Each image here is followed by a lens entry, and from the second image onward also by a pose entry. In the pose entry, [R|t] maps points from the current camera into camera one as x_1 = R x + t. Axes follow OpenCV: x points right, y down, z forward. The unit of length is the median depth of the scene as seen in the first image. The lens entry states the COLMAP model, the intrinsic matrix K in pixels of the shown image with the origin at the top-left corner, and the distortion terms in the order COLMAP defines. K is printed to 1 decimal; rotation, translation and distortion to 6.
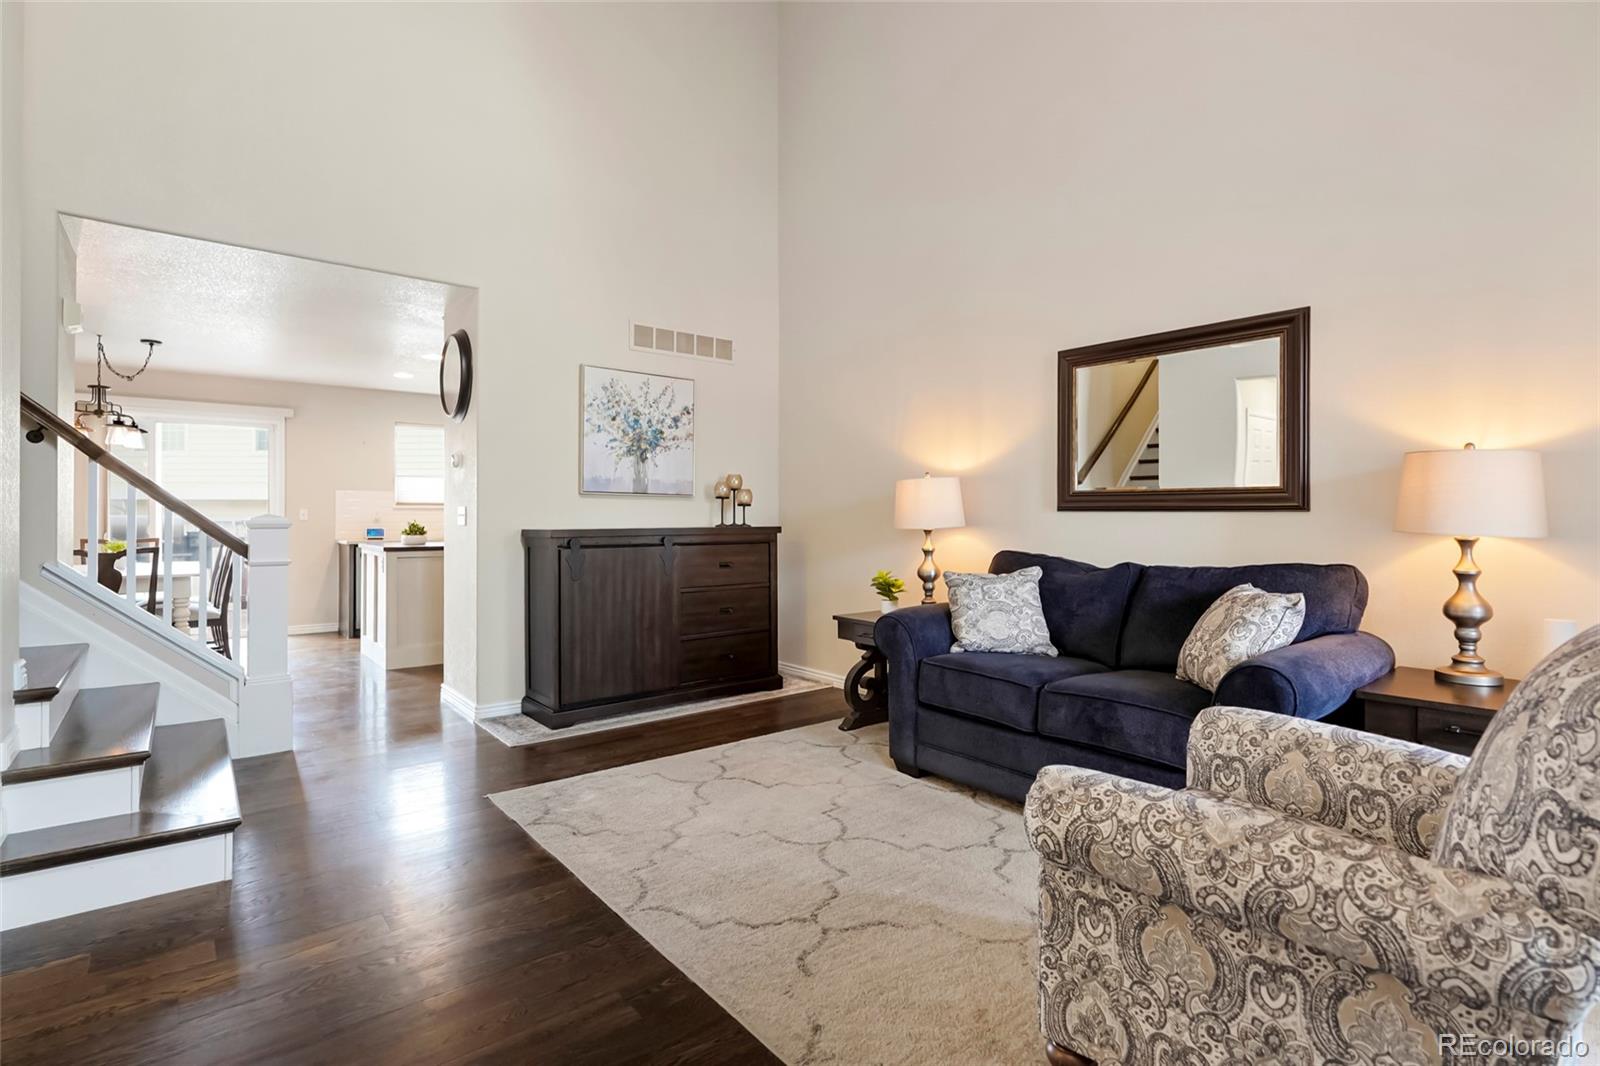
lens RADIAL K [[774.8, 0, 786.8], [0, 774.8, 516.5], [0, 0, 1]] dist [-0.002778, 0.001766]
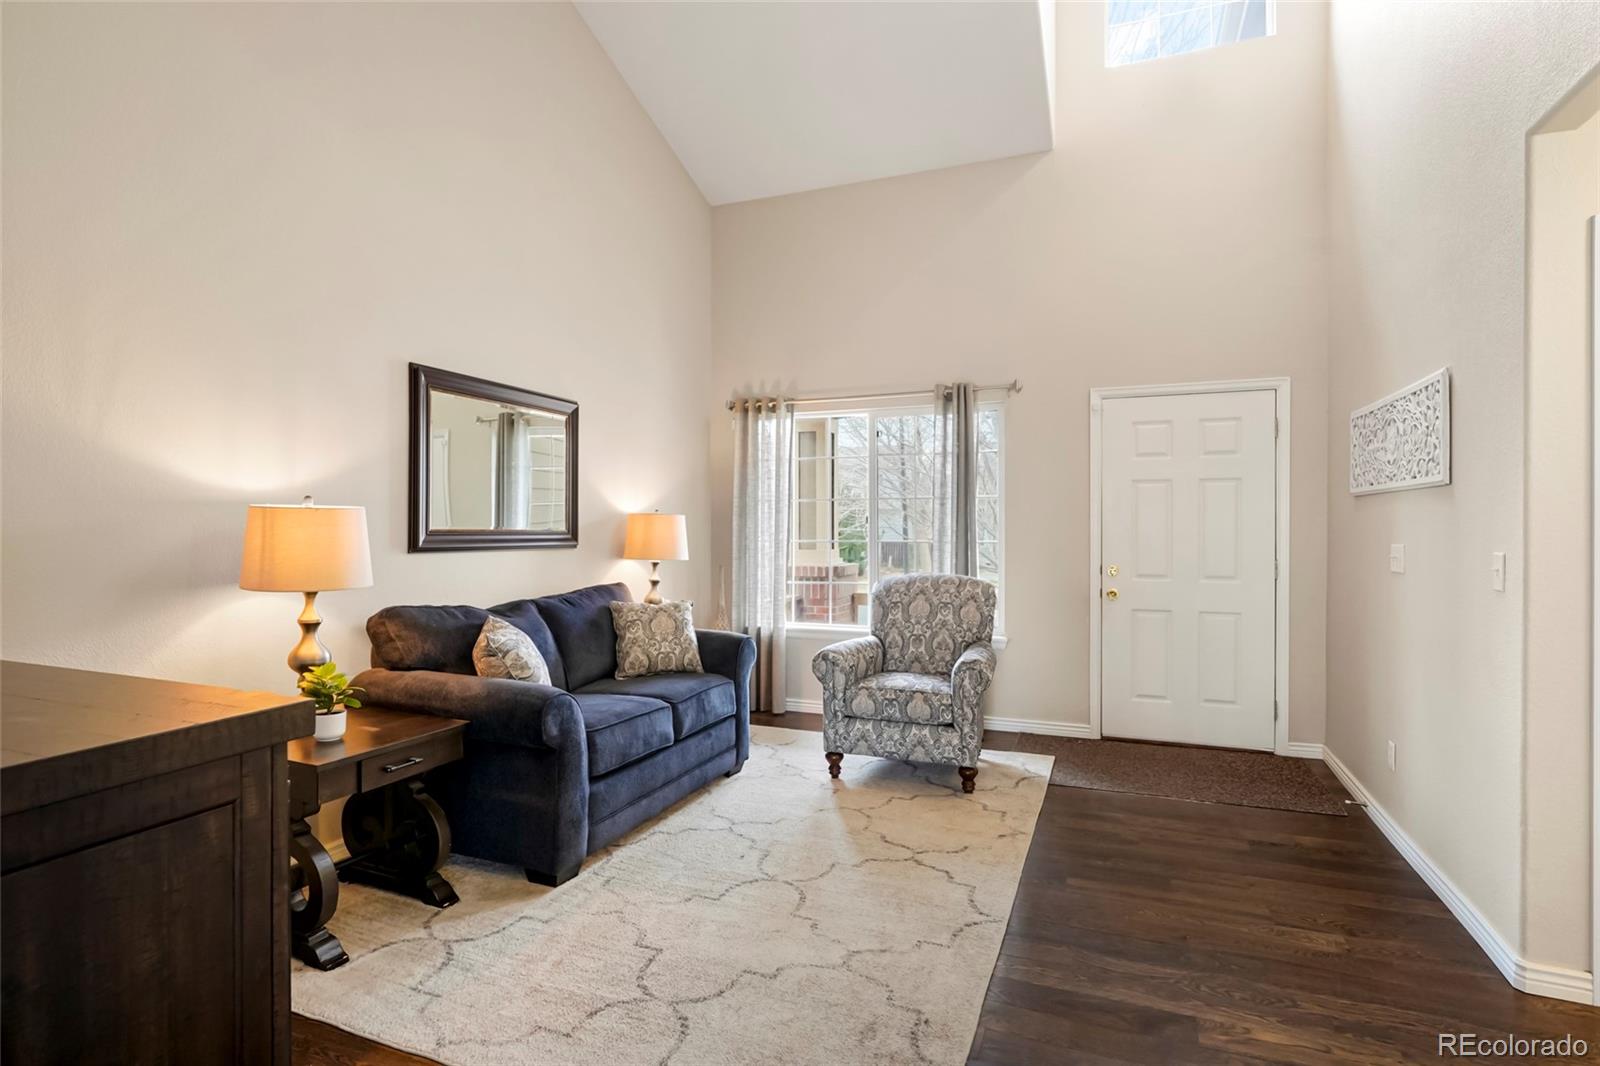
lens RADIAL K [[818.0, 0, 810.3], [0, 818.0, 534.6], [0, 0, 1]] dist [-0.005671, 0.001904]
pose [[-0.517867, -0.003051, 0.855456, -0.499528], [-0.000757, 0.999995, 0.003108, -0.023786], [-0.855461, 0.000962, -0.517866, 0.860529]]
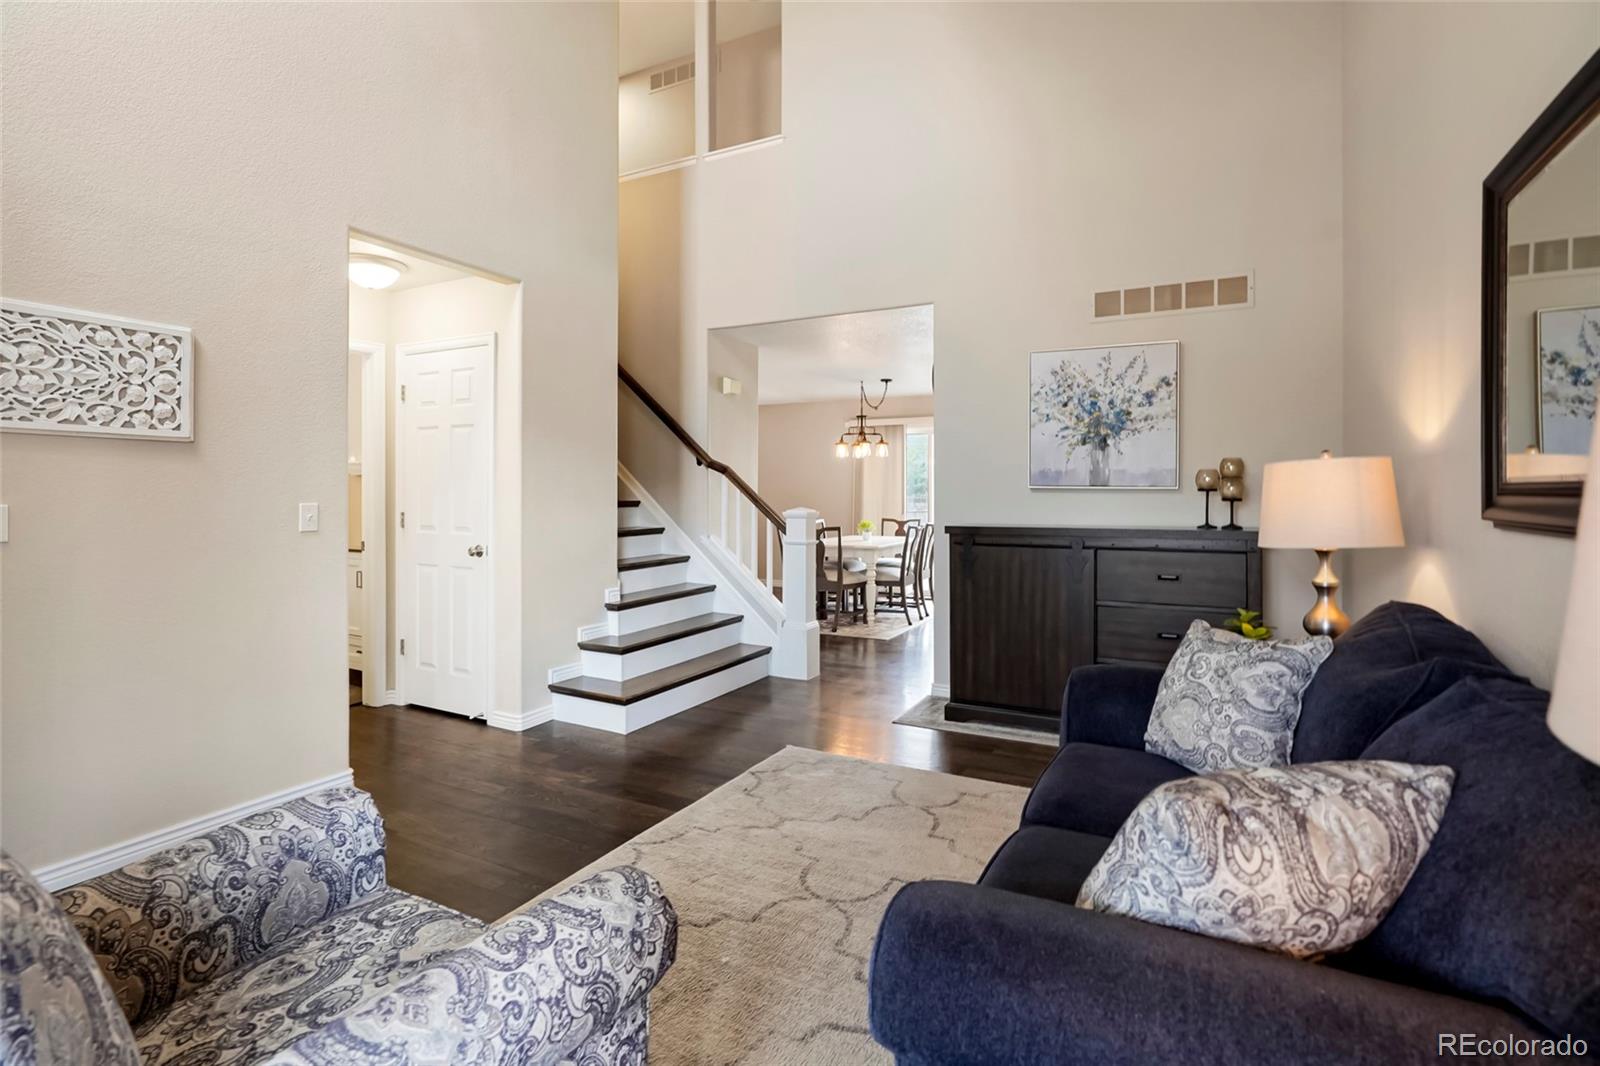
lens RADIAL K [[758.8, 0, 789.2], [0, 758.8, 498.9], [0, 0, 1]] dist [-0.001194, 0.001518]
pose [[0.401957, 0.004590, -0.915647, 0.463741], [-0.000881, 0.999989, 0.004626, -0.020042], [0.915658, -0.001053, 0.401956, 0.349518]]
